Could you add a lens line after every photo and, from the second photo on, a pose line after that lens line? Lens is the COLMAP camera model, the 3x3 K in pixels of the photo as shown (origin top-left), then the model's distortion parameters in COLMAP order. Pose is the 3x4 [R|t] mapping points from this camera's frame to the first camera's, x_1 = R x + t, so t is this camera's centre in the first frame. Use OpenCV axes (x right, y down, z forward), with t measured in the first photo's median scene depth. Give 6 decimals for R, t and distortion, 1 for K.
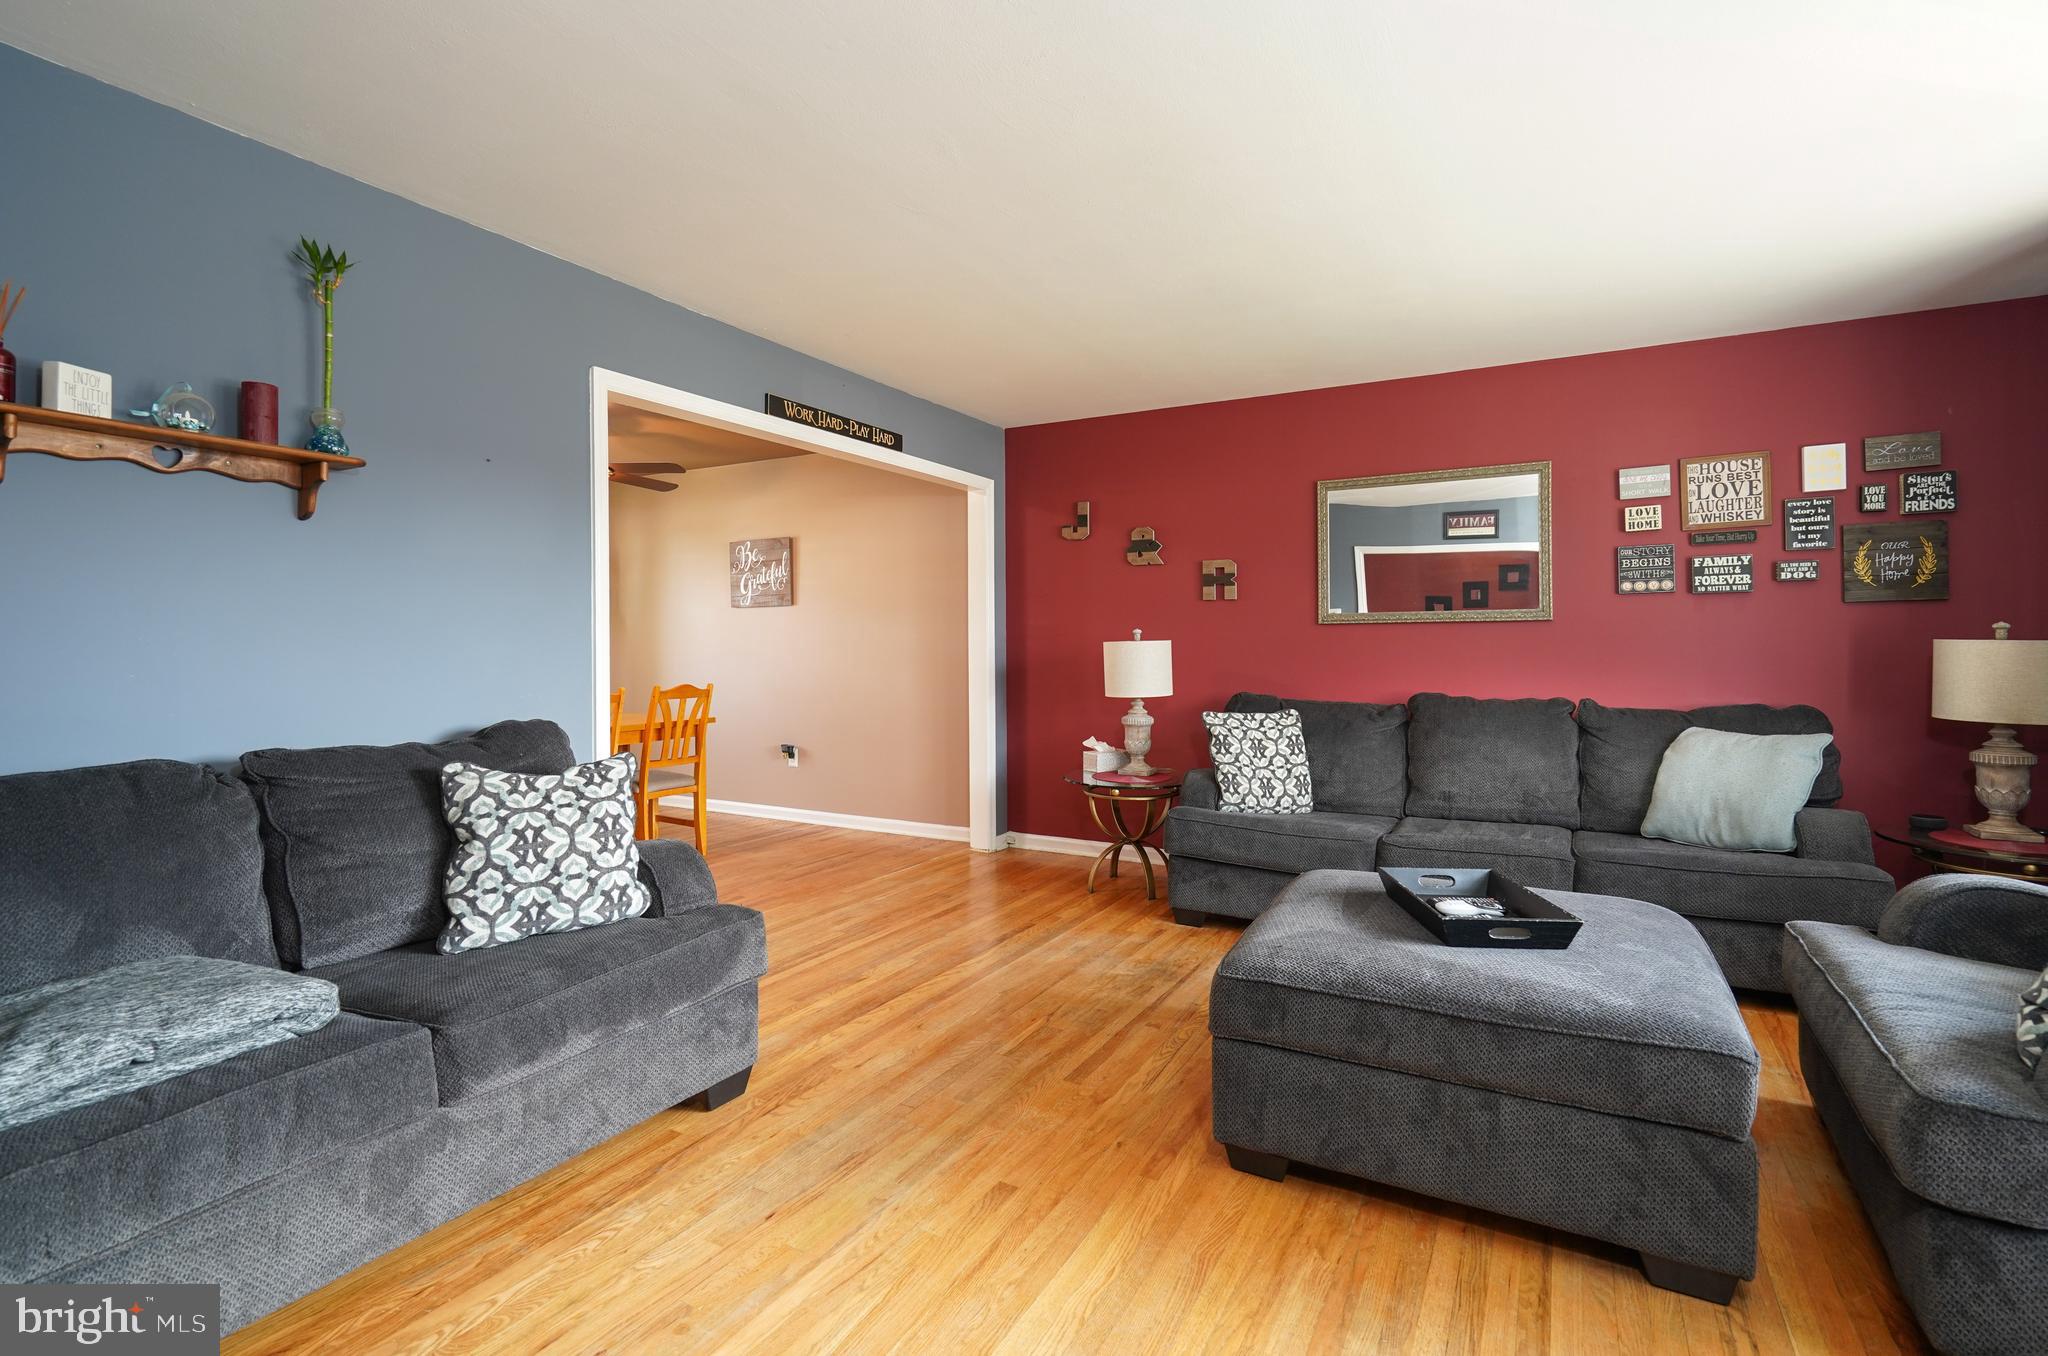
lens RADIAL K [[938.5, 0, 1024.2], [0, 938.5, 659.1], [0, 0, 1]] dist [-0.004111, 0.001714]
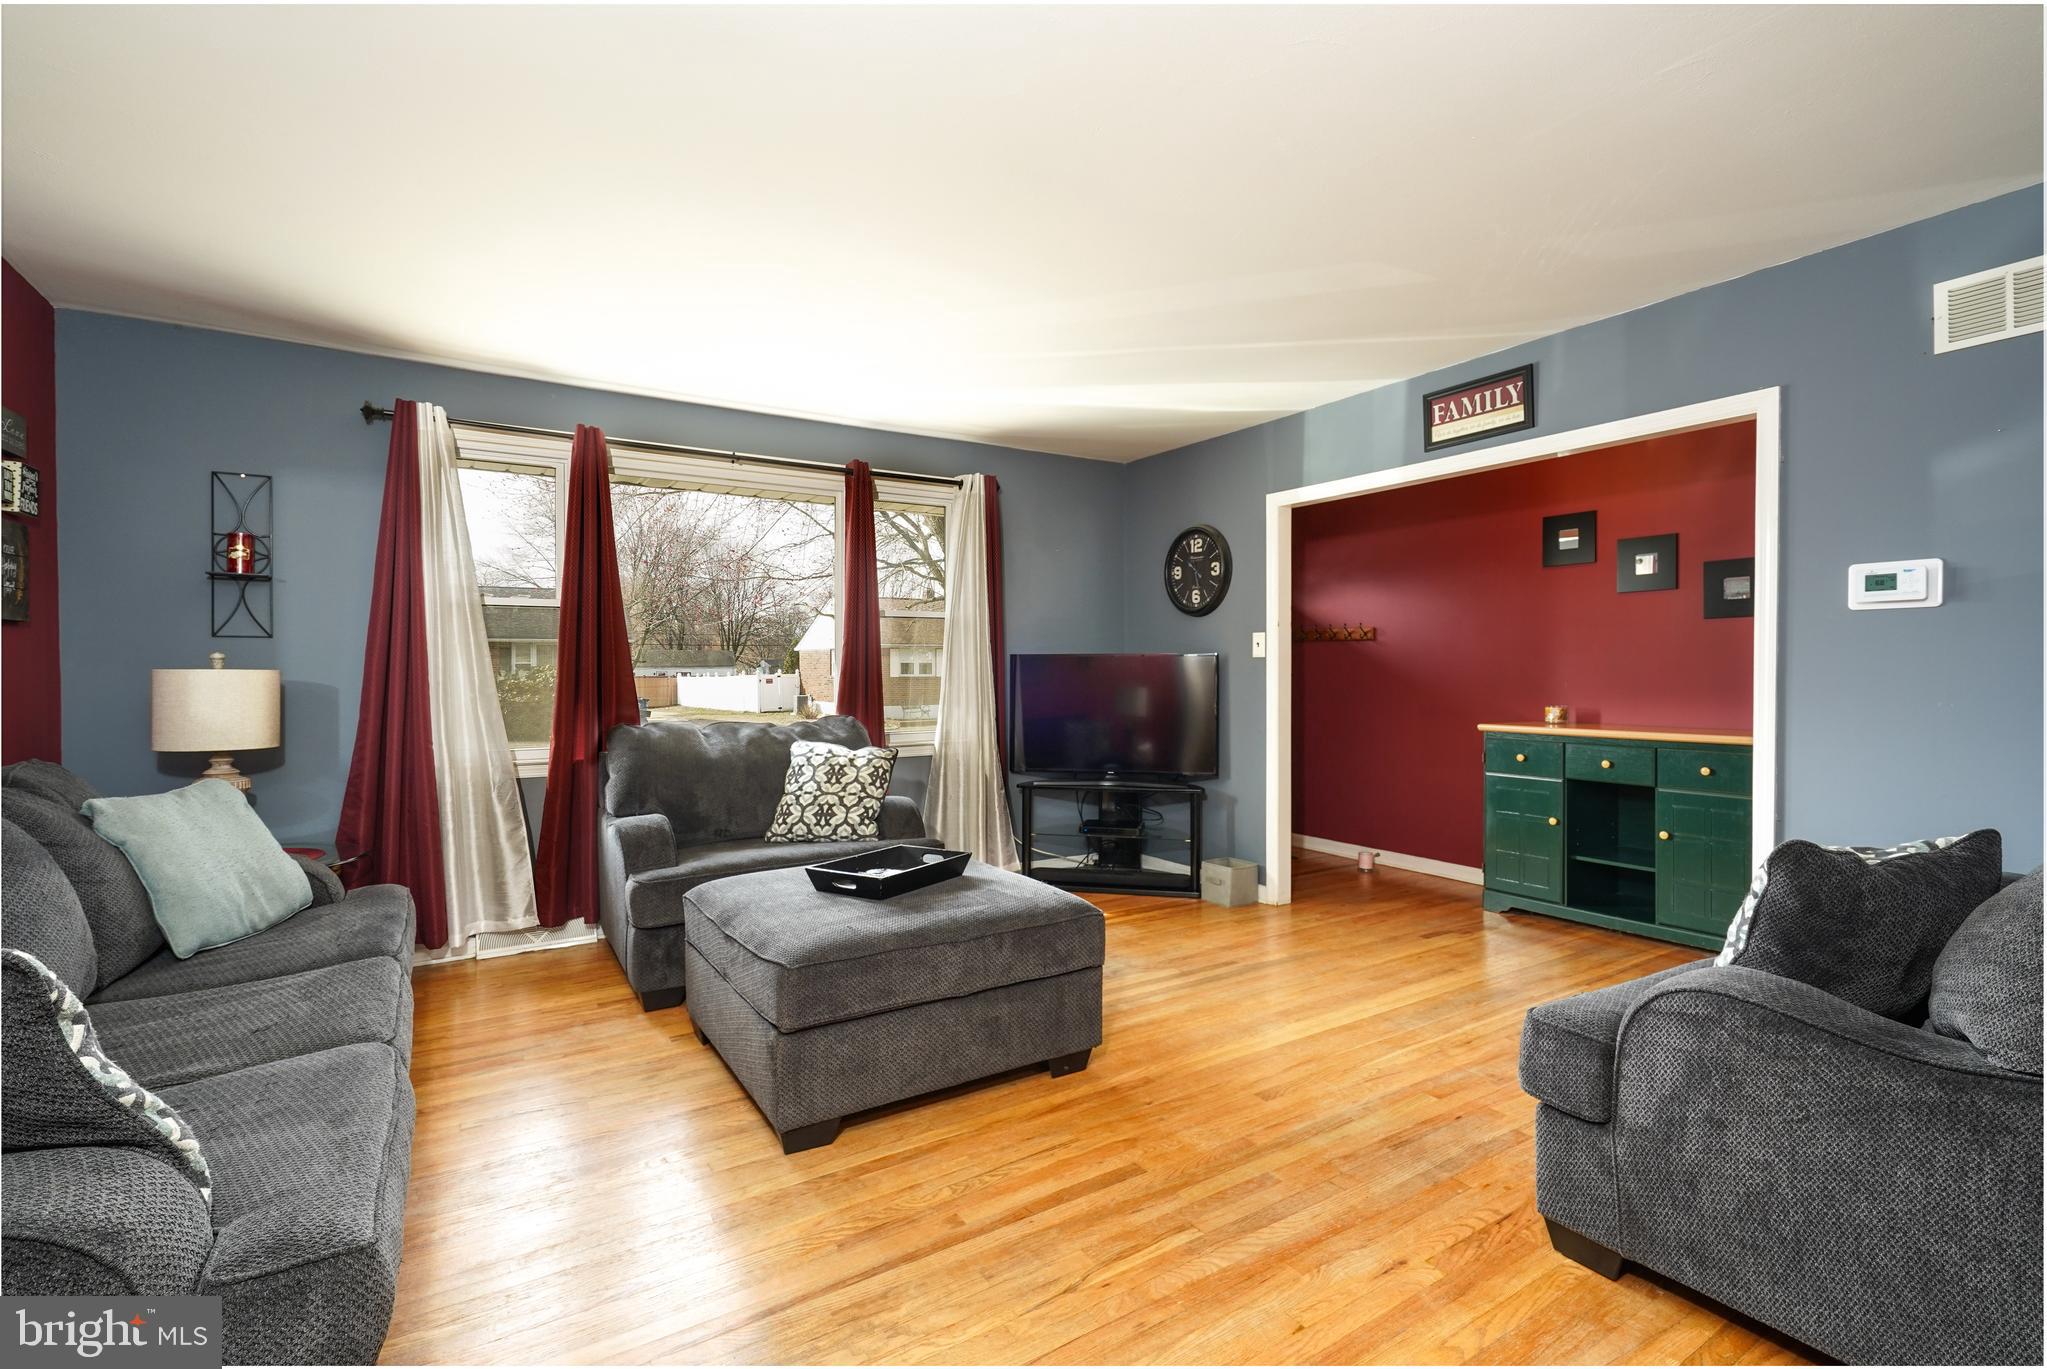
lens RADIAL K [[945.8, 0, 1021.9], [0, 945.8, 675.9], [0, 0, 1]] dist [-0.004343, 0.002926]
pose [[-0.879262, 0.000301, 0.476338, -0.227911], [0.012312, 0.999680, 0.022094, -0.025397], [-0.476179, 0.025291, -0.878985, 1.511073]]
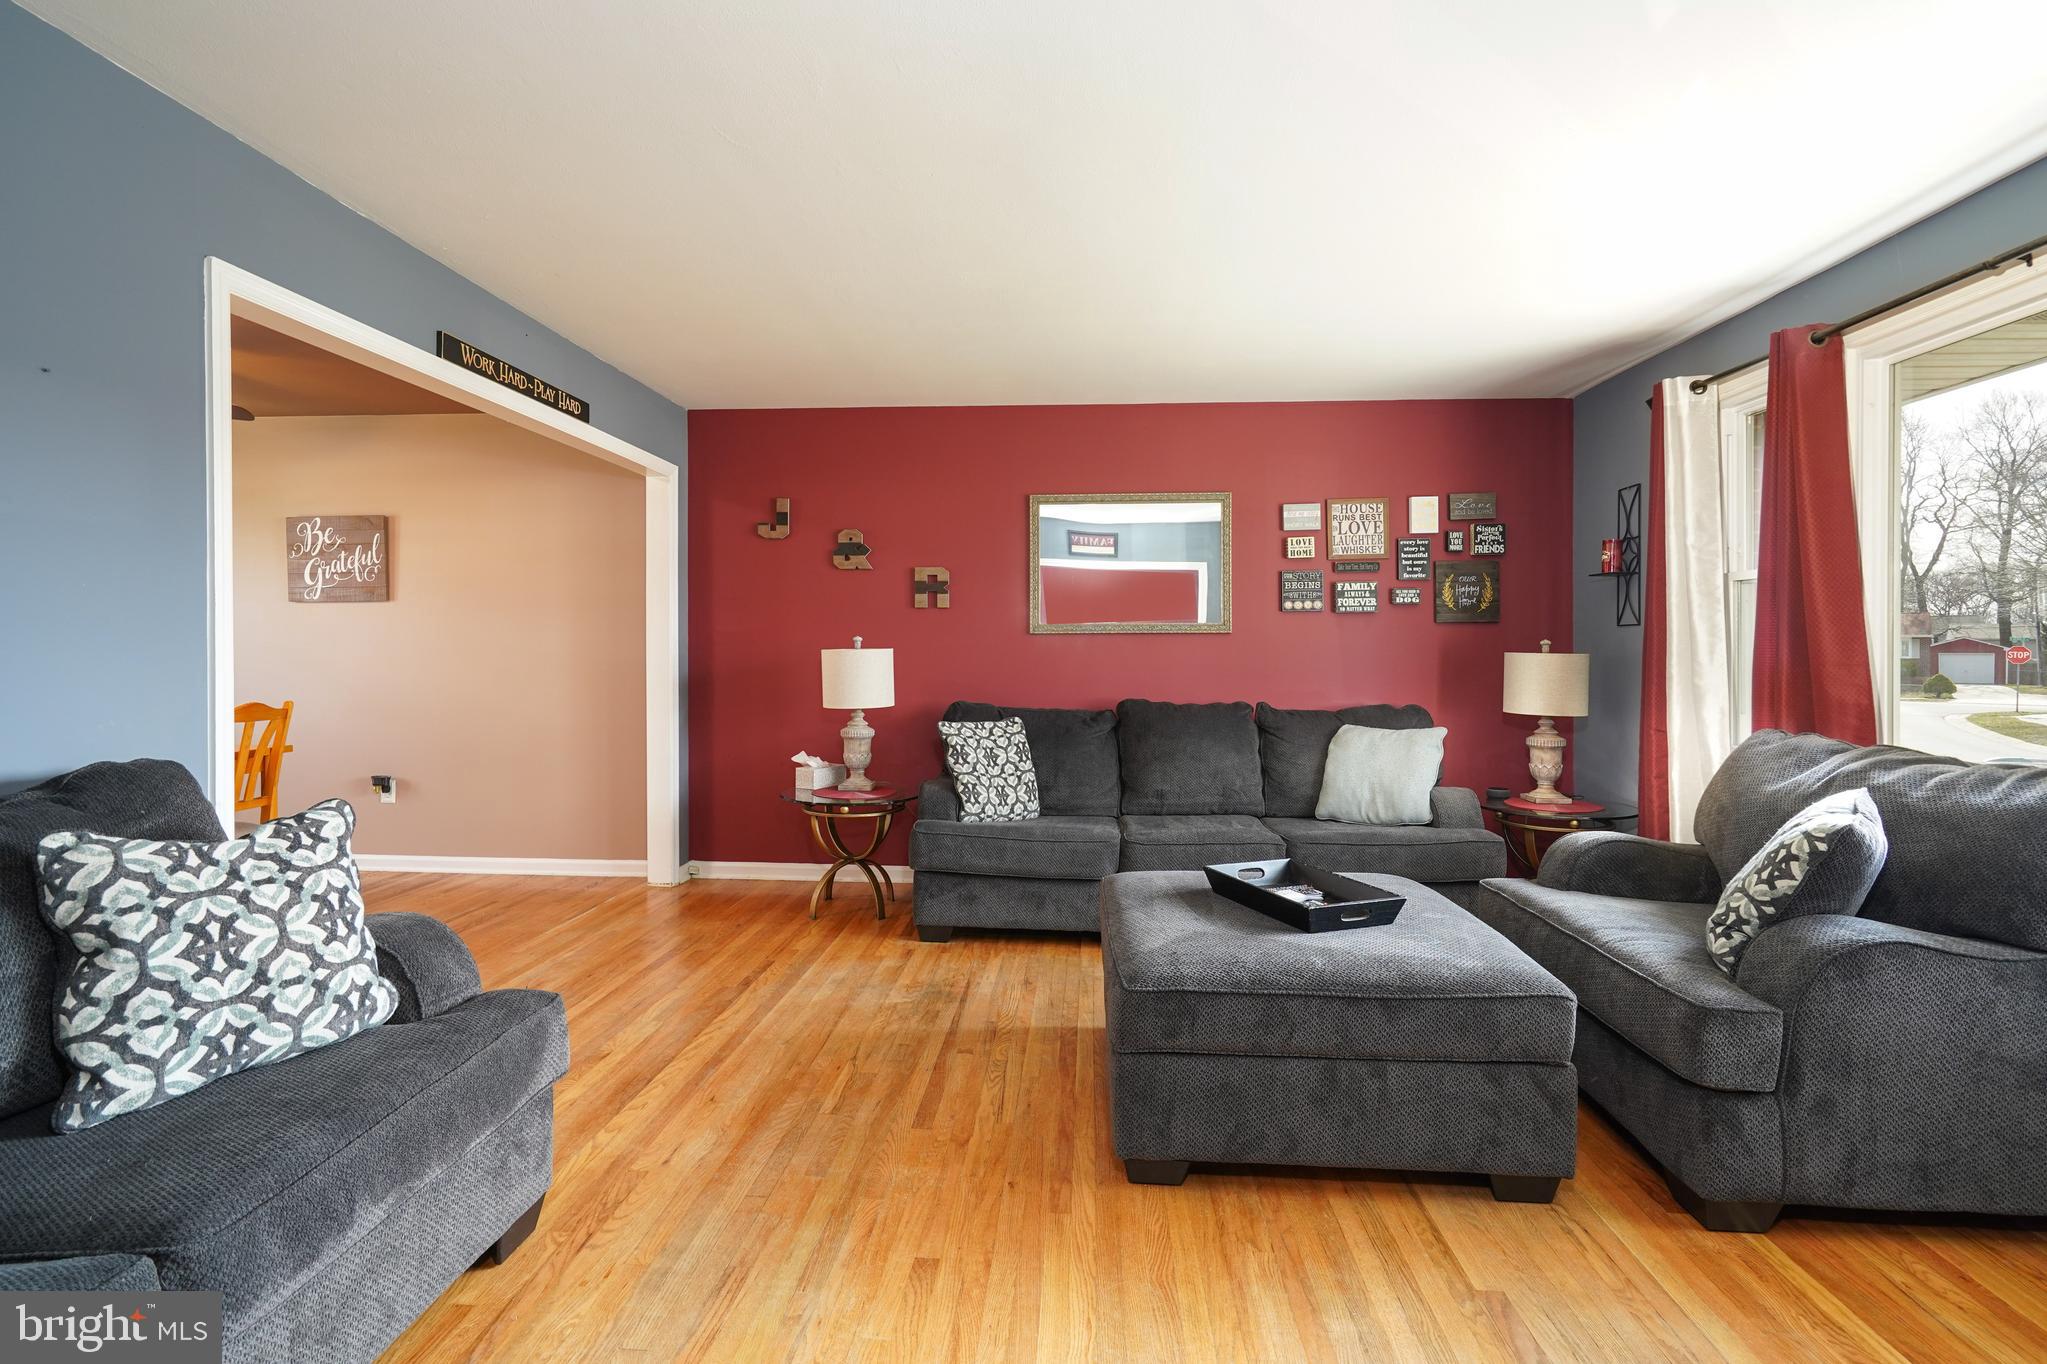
lens RADIAL K [[945.8, 0, 1008.7], [0, 945.8, 668.1], [0, 0, 1]] dist [-0.004343, 0.002926]
pose [[0.907811, -0.001605, 0.419377, -0.216343], [0.000844, 0.999998, 0.002001, -0.002578], [-0.419379, -0.001462, 0.907810, 0.101412]]
